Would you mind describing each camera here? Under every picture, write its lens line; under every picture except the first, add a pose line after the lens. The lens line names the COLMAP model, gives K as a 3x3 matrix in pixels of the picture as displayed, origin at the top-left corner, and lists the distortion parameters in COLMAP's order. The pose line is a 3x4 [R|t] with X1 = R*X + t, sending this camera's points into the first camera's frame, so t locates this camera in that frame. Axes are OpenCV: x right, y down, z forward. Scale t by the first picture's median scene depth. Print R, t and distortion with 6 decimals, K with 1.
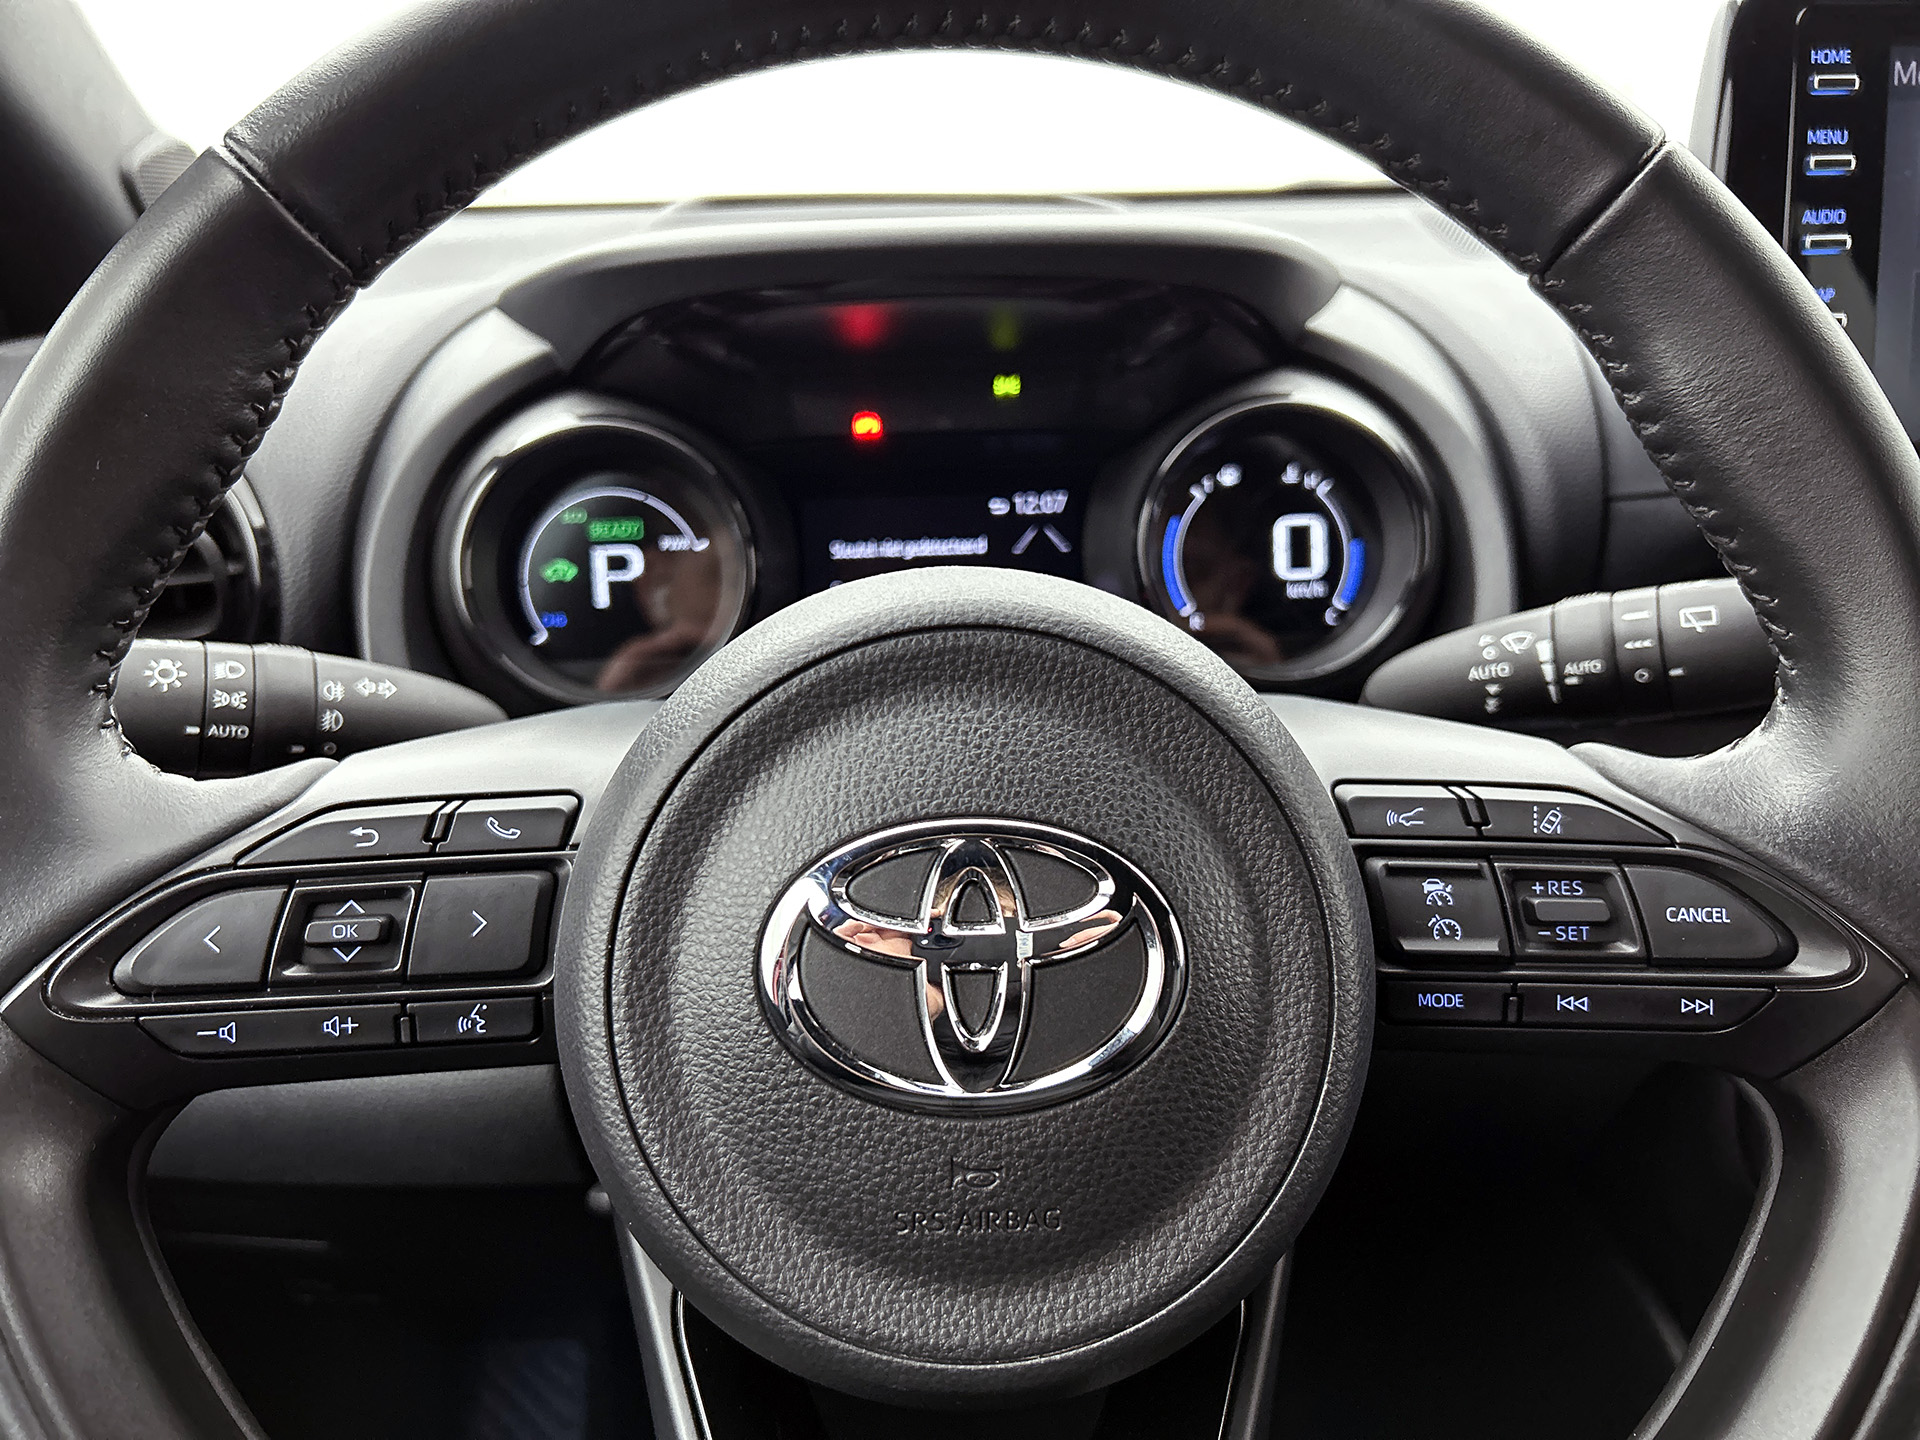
lens RADIAL K [[1550.1, 0, 917.2], [0, 1550.1, 715.6], [0, 0, 1]] dist [-0.023848, 0.000695]
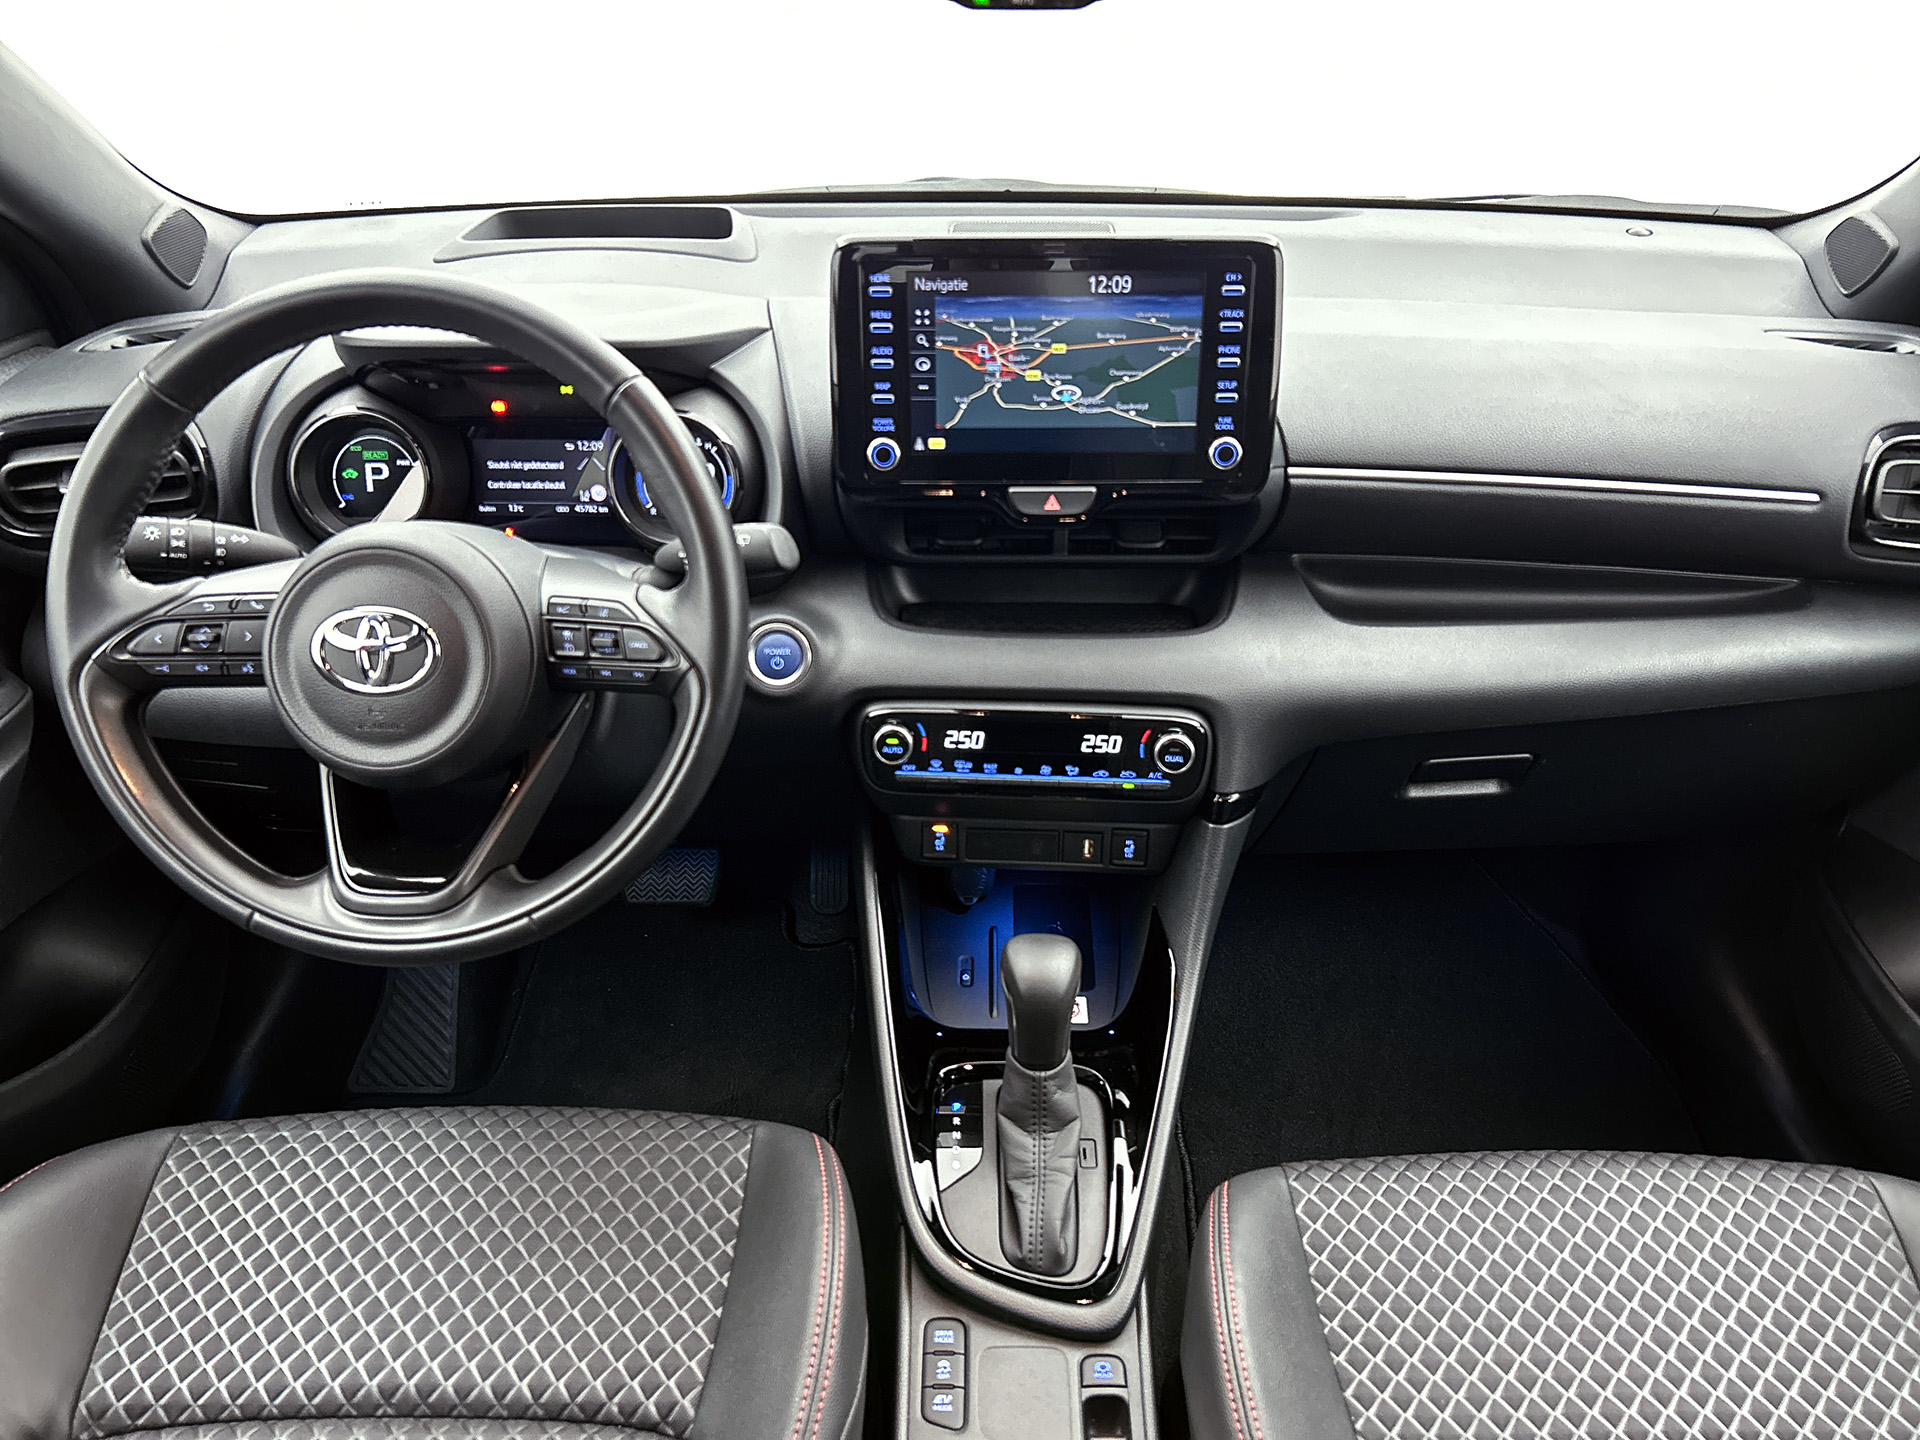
lens RADIAL K [[1479.0, 0, 960.0], [0, 1479.0, 720.0], [0, 0, 1]] dist [0.021184, -0.004673]
pose [[0.998800, 0.045608, -0.017868, 0.882543], [-0.041698, 0.983071, 0.178416, -0.213407], [0.025703, -0.177457, 0.983793, -1.401809]]
